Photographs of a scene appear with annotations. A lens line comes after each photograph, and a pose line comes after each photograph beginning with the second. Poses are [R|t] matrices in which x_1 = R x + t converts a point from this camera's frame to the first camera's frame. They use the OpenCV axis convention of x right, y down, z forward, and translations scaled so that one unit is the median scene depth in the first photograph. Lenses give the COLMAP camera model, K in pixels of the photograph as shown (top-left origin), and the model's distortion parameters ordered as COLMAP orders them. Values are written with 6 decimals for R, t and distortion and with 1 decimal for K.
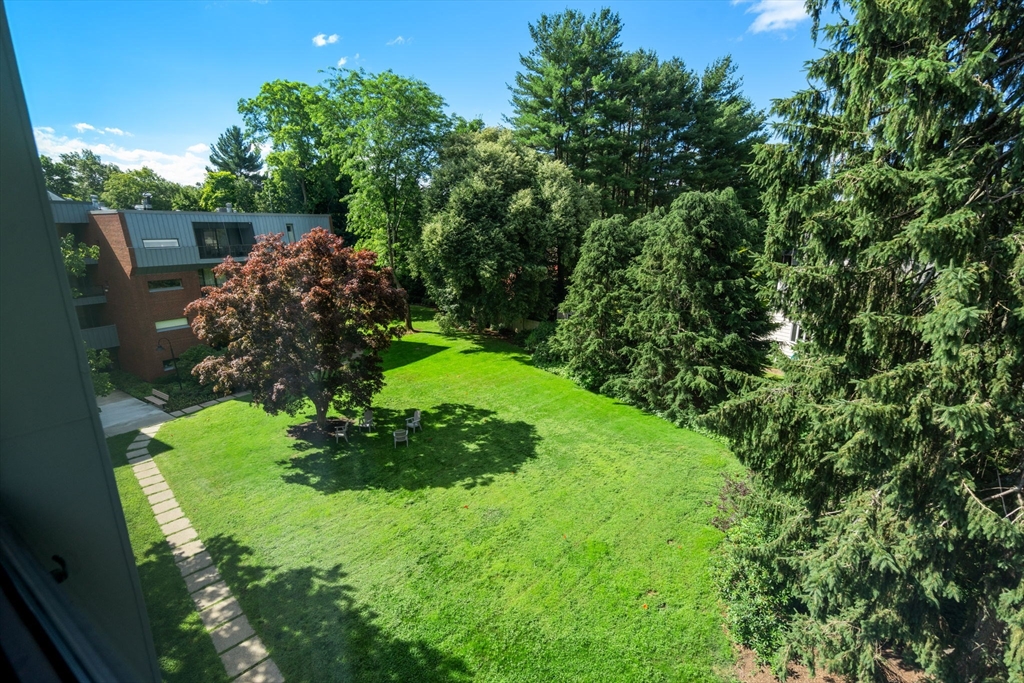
lens RADIAL K [[470.2, 0, 512.8], [0, 470.2, 342.7], [0, 0, 1]] dist [-0.005319, 0.002657]
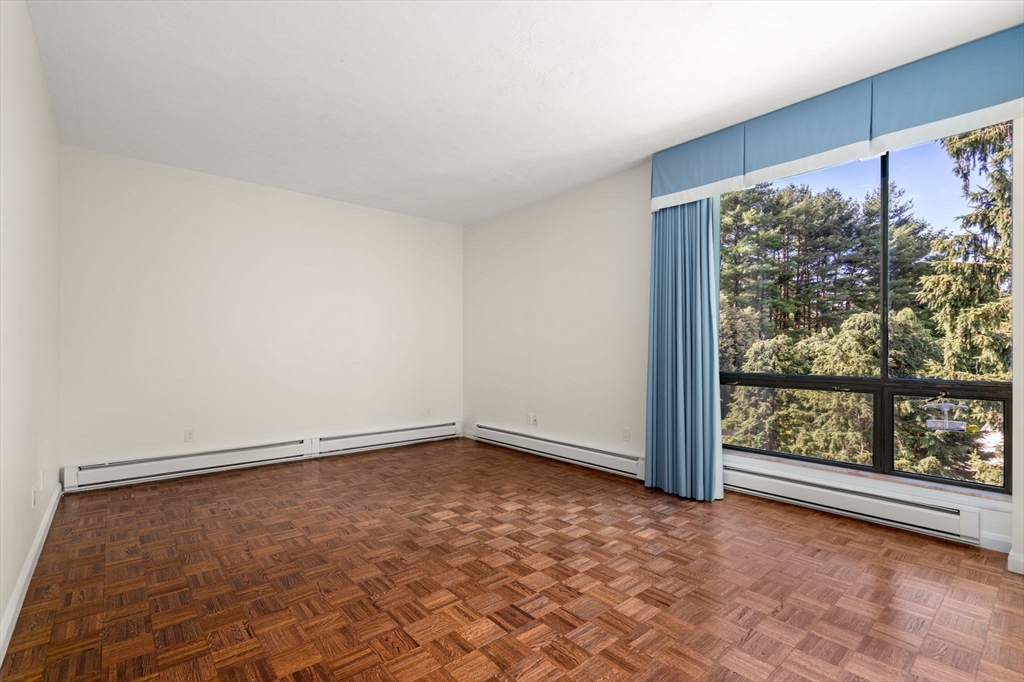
lens RADIAL K [[470.2, 0, 511.4], [0, 470.2, 341.7], [0, 0, 1]] dist [-0.005319, 0.002657]
pose [[0.957058, 0.002731, -0.289885, -0.045054], [-0.076386, 0.966995, -0.243077, 0.036759], [0.279653, 0.254782, 0.925678, -0.117251]]
